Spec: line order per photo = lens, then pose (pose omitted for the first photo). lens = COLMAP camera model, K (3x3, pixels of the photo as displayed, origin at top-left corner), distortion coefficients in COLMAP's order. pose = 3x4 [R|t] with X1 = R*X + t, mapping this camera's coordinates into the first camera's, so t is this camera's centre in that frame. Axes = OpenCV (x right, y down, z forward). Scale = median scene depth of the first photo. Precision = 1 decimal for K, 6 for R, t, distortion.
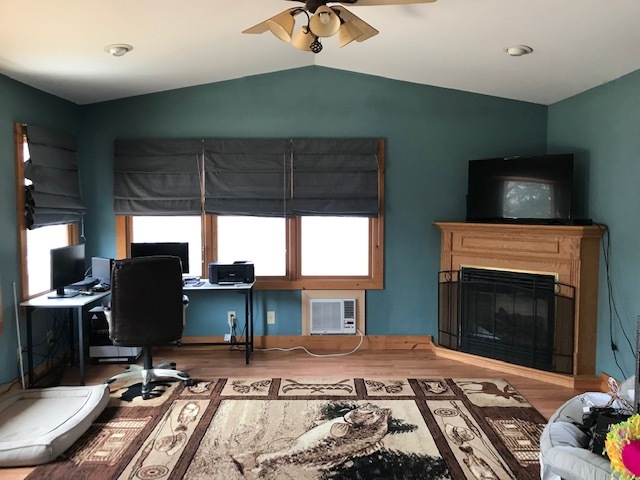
lens RADIAL K [[525.3, 0, 318.4], [0, 525.3, 233.7], [0, 0, 1]] dist [0.066786, -0.083385]
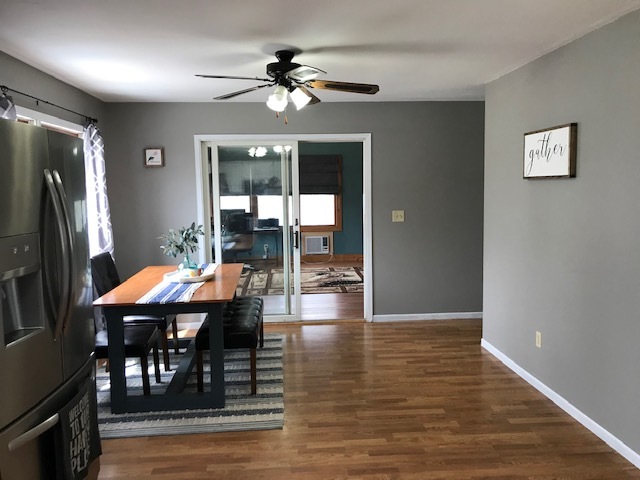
lens RADIAL K [[525.3, 0, 318.4], [0, 525.3, 233.7], [0, 0, 1]] dist [0.066786, -0.083385]
pose [[0.997726, -0.023215, 0.063282, -0.093949], [0.020602, 0.998920, 0.041637, 0.031479], [-0.064181, -0.040239, 0.997127, -0.994398]]
